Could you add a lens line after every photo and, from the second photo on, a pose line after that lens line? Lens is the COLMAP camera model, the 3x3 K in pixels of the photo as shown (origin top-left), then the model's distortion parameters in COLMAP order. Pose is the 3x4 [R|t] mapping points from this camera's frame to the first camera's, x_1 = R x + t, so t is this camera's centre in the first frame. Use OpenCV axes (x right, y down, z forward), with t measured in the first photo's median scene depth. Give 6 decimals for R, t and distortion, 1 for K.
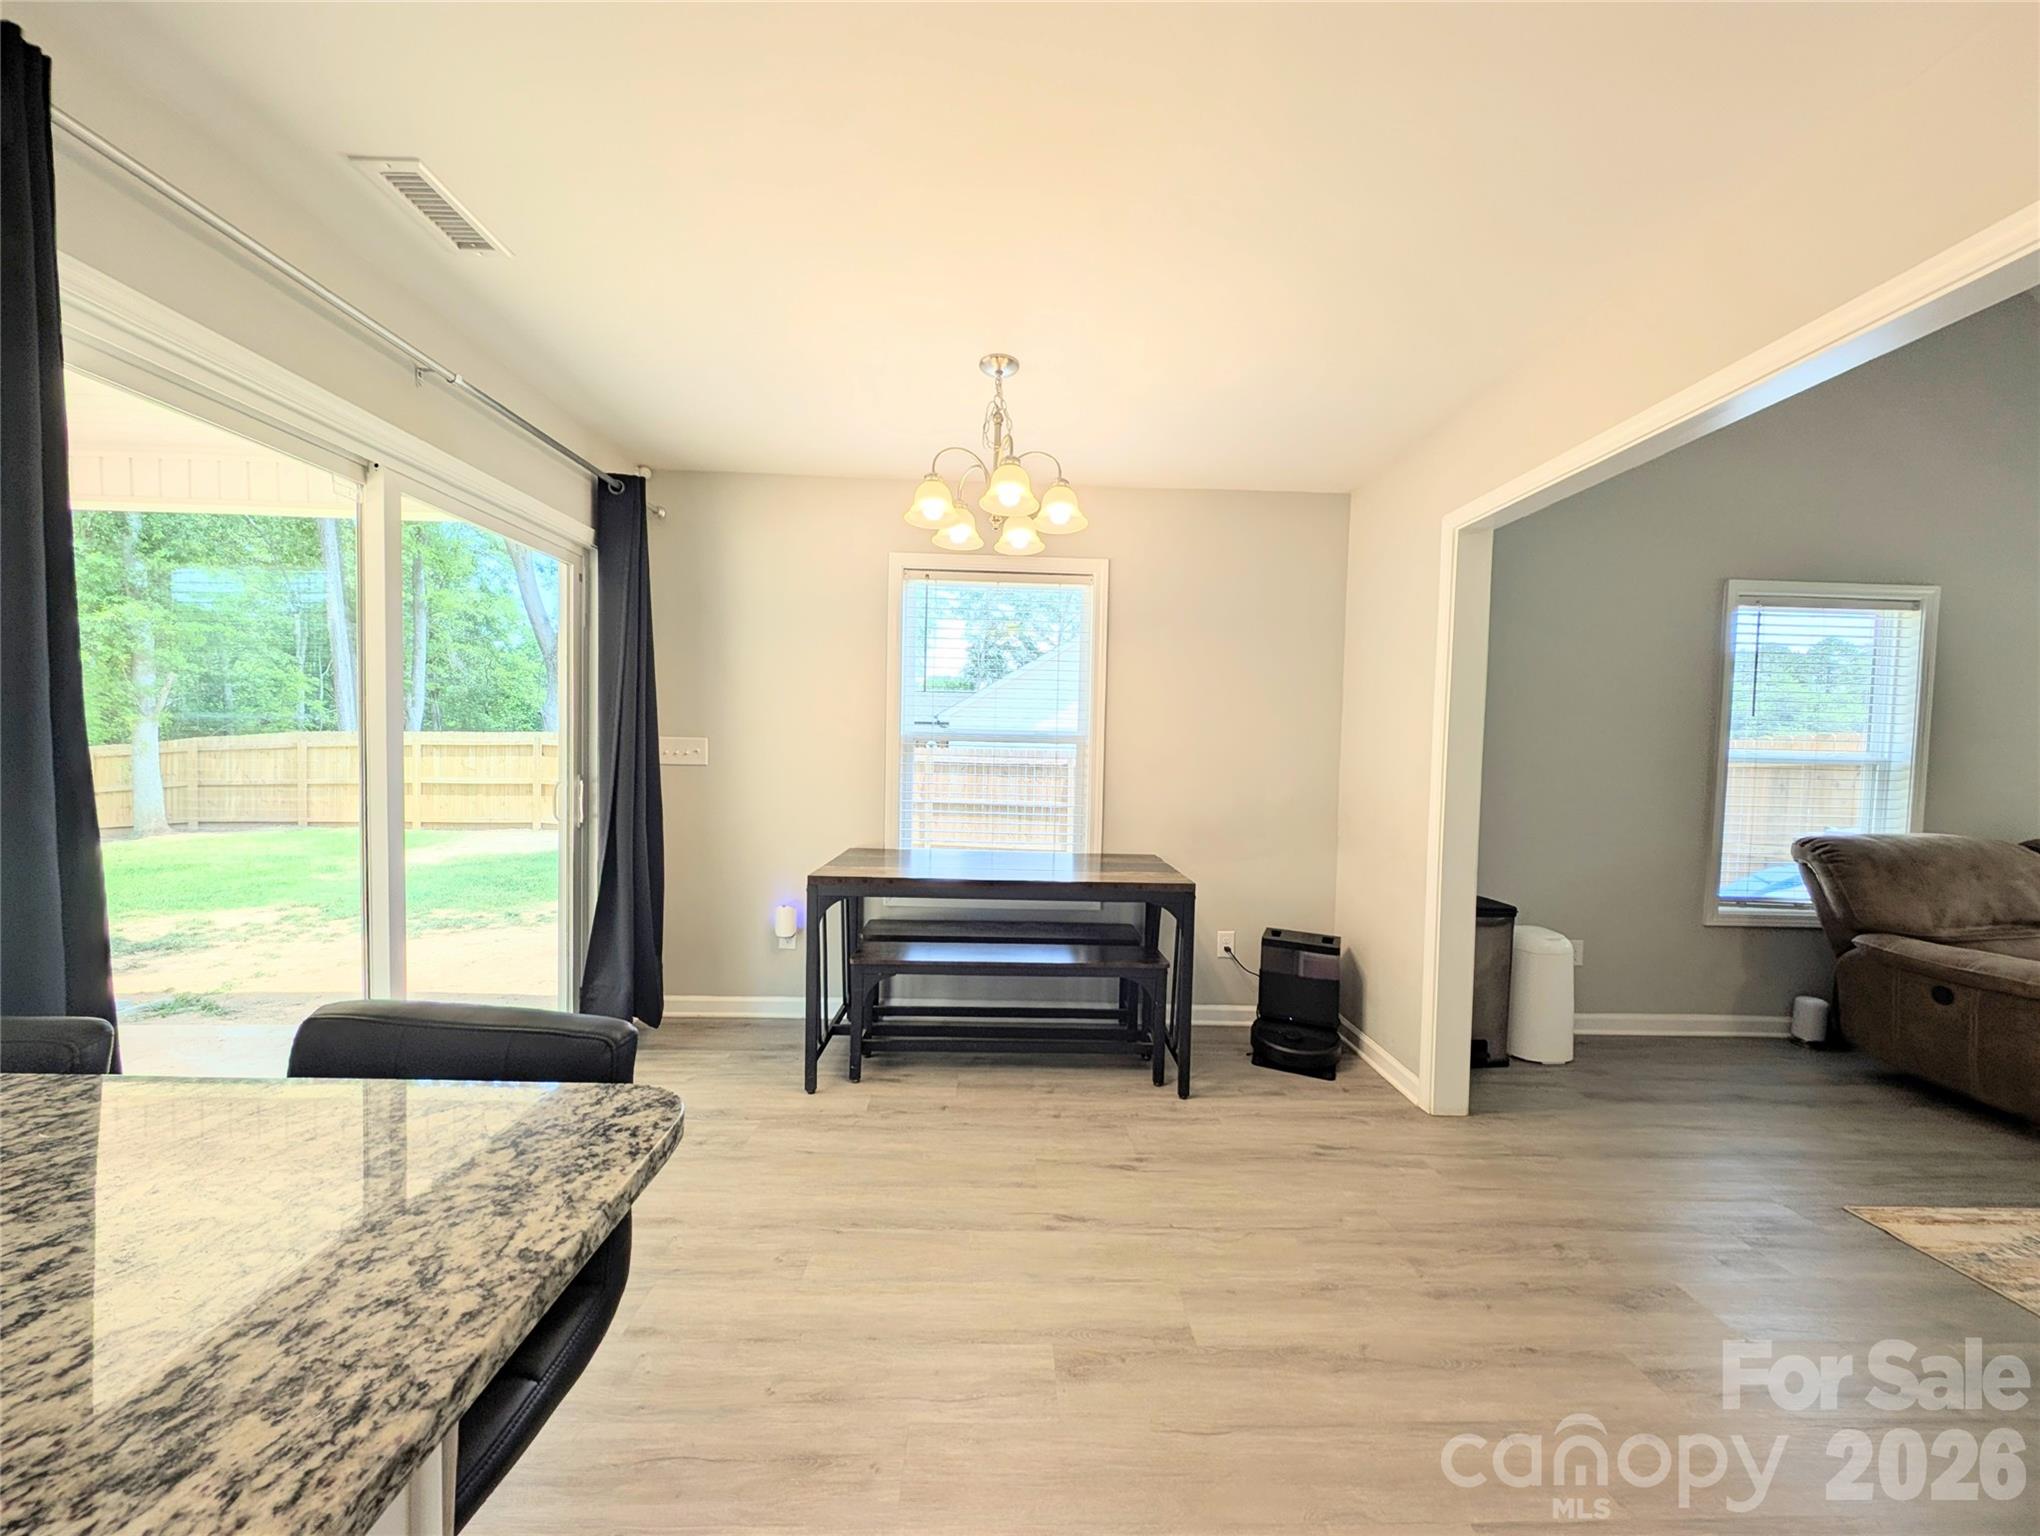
lens RADIAL K [[723.3, 0, 1015.2], [0, 723.3, 777.4], [0, 0, 1]] dist [0.004087, -0.001762]
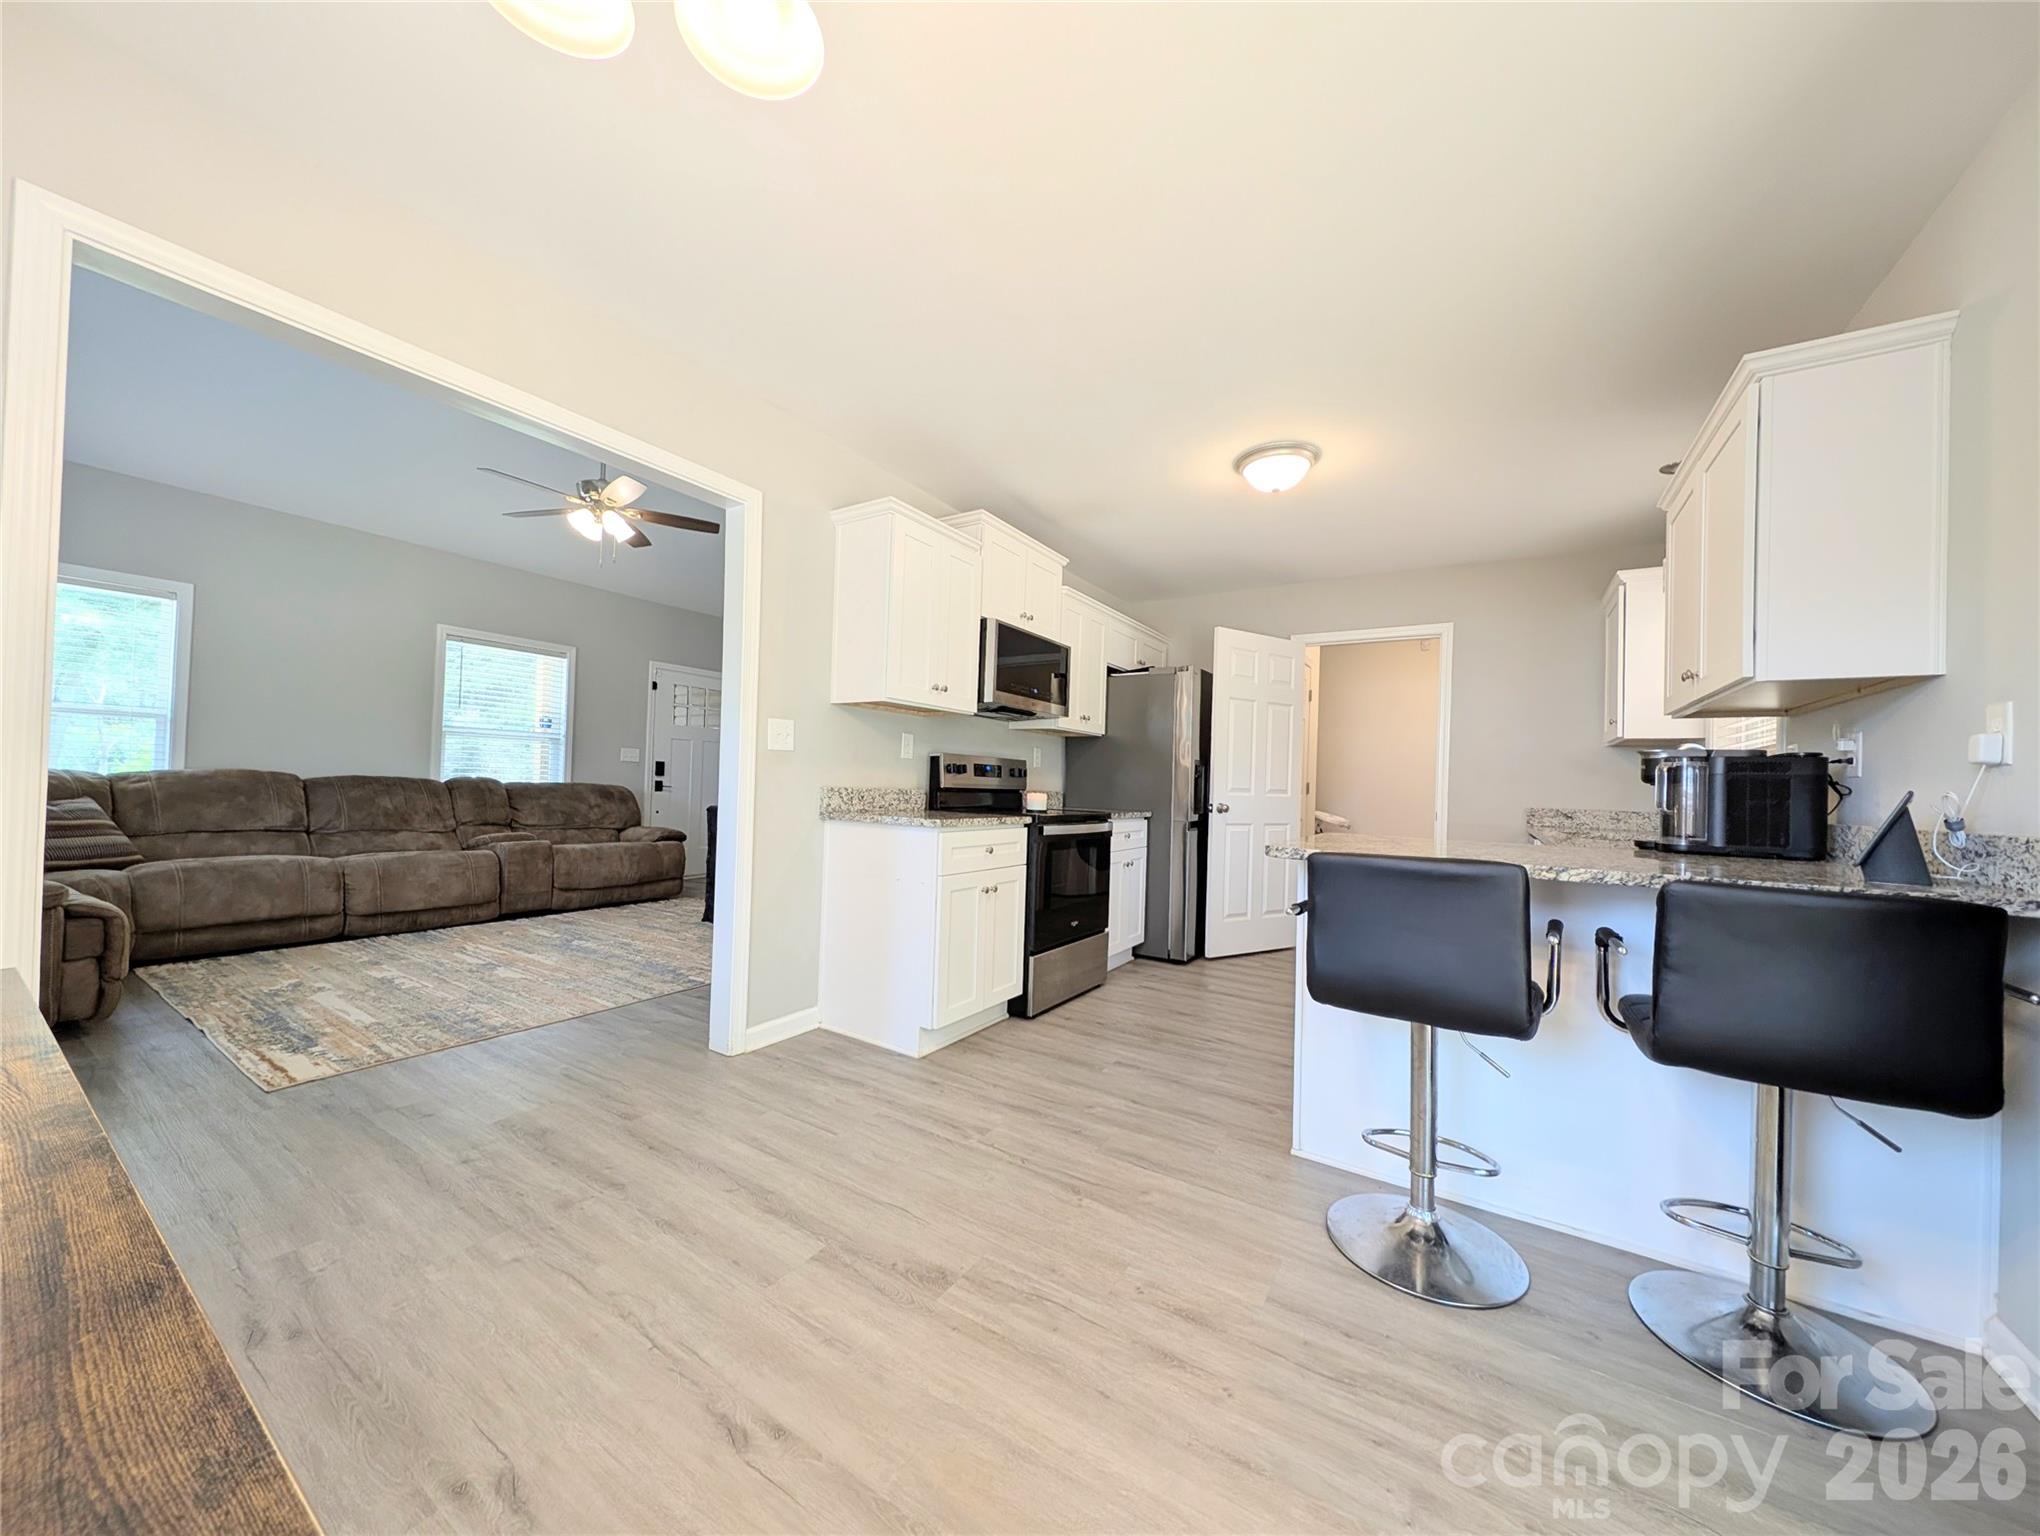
lens RADIAL K [[723.3, 0, 1015.7], [0, 723.3, 775.9], [0, 0, 1]] dist [0.004087, -0.001762]
pose [[-0.828852, -0.045211, 0.557638, -0.326690], [-0.029047, 0.998863, 0.037809, 0.032145], [-0.558713, 0.015140, -0.829223, 1.047616]]
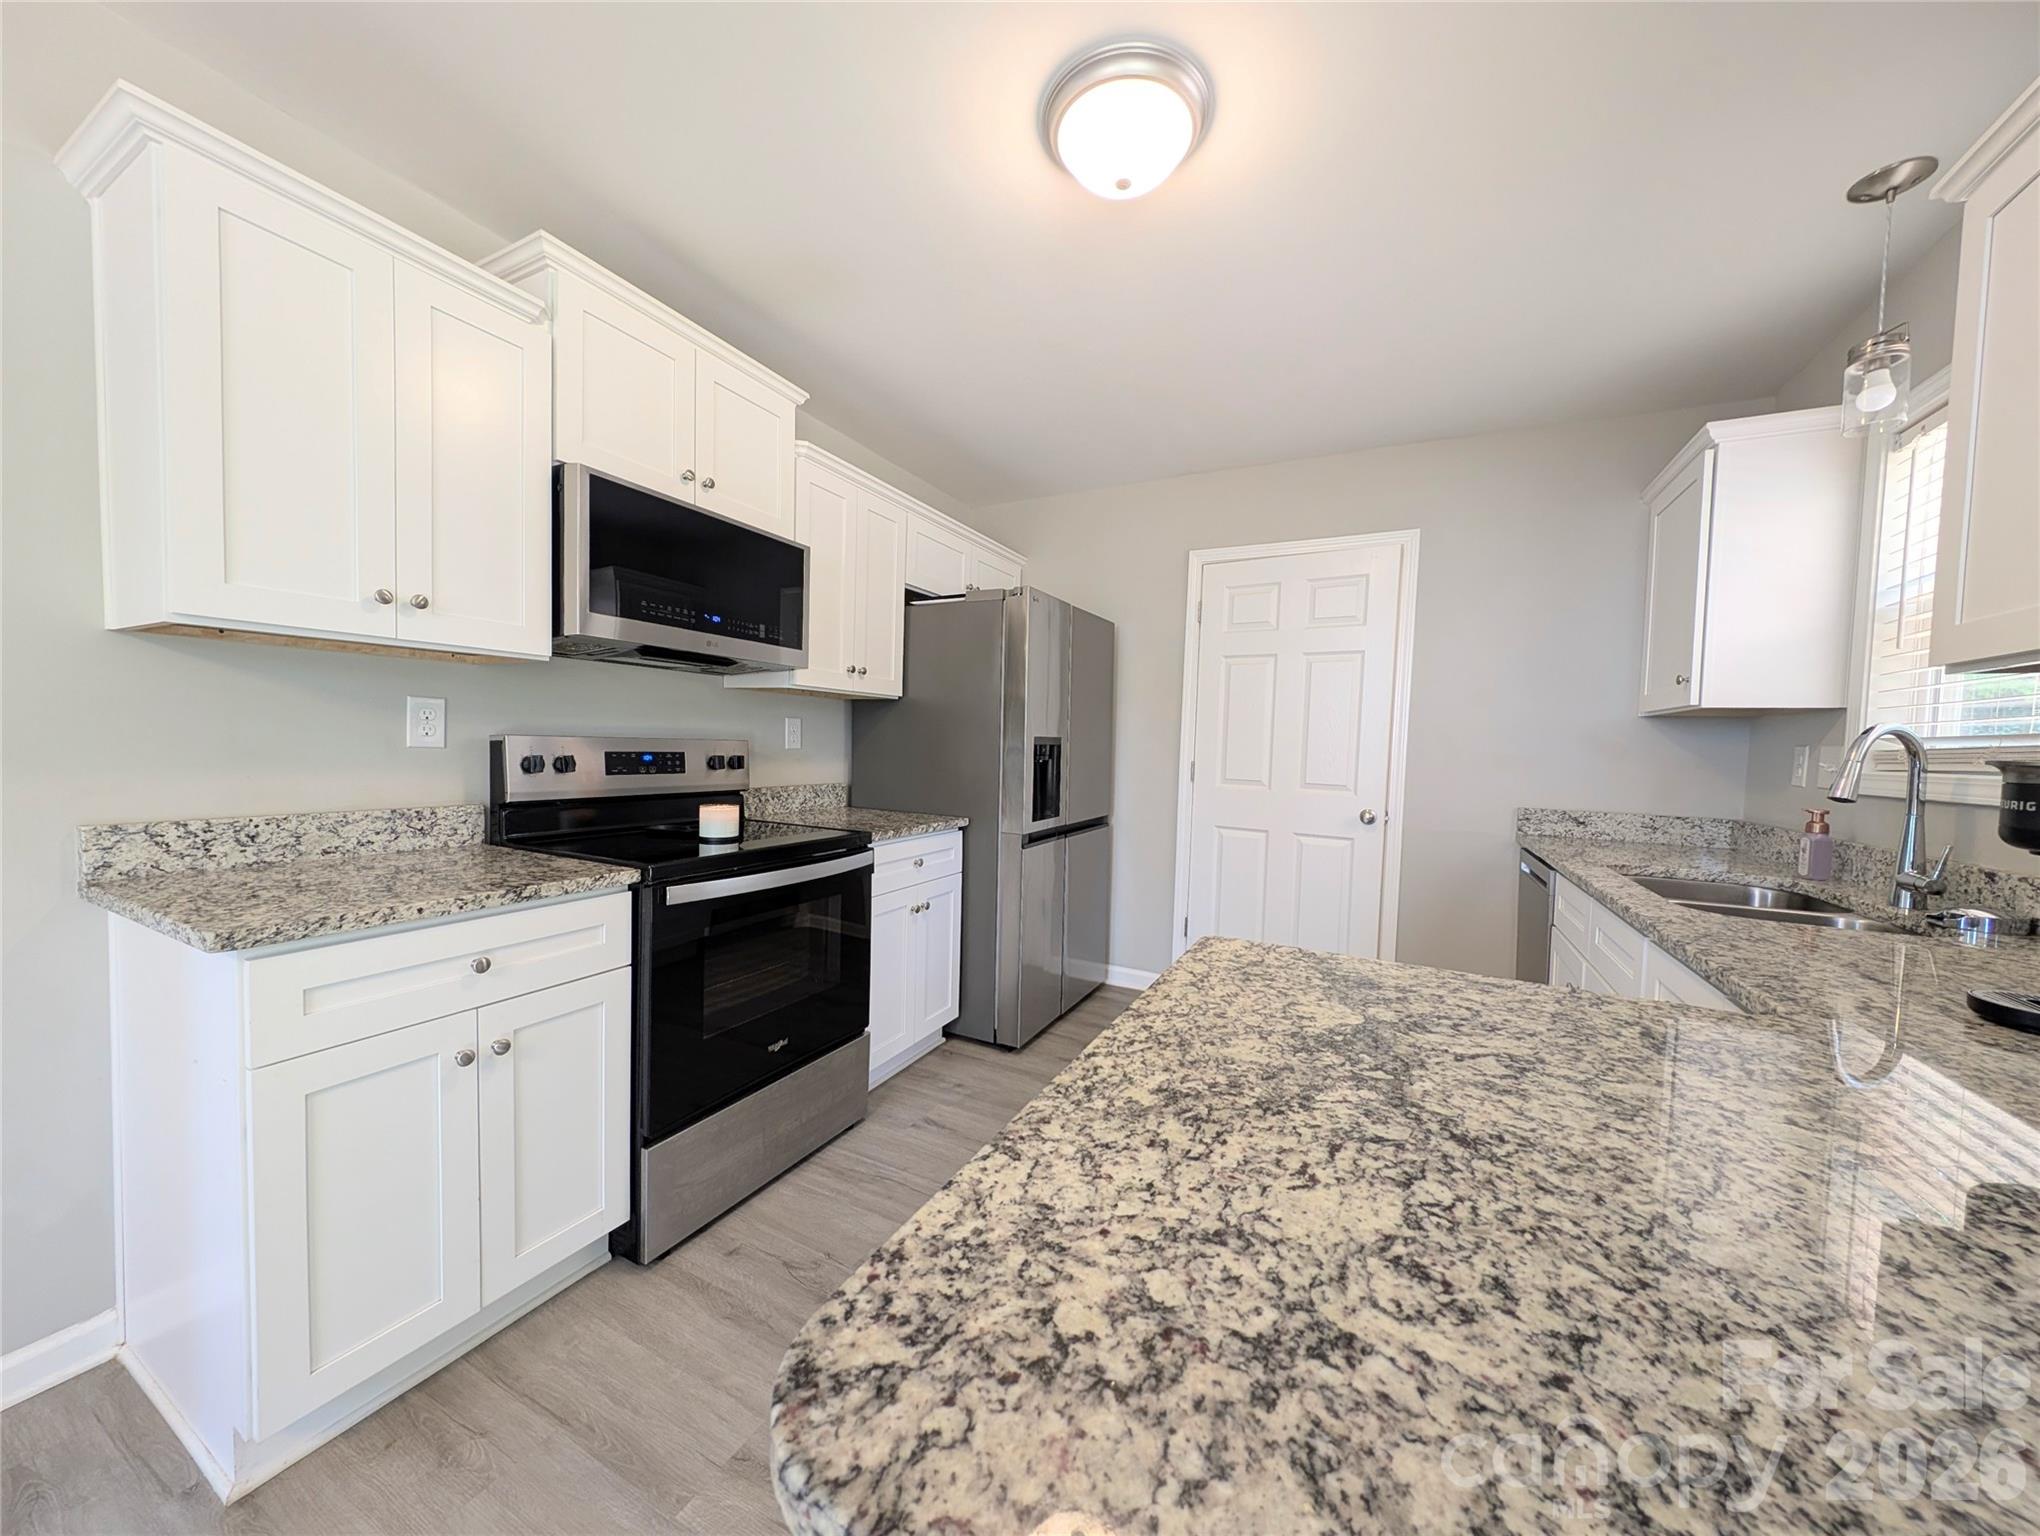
lens RADIAL K [[723.3, 0, 1019.8], [0, 723.3, 774.5], [0, 0, 1]] dist [0.004087, -0.001762]
pose [[-0.879090, -0.071009, 0.471336, -0.221339], [-0.030035, 0.995128, 0.093902, 0.001020], [-0.475708, 0.068392, -0.876941, 0.365572]]
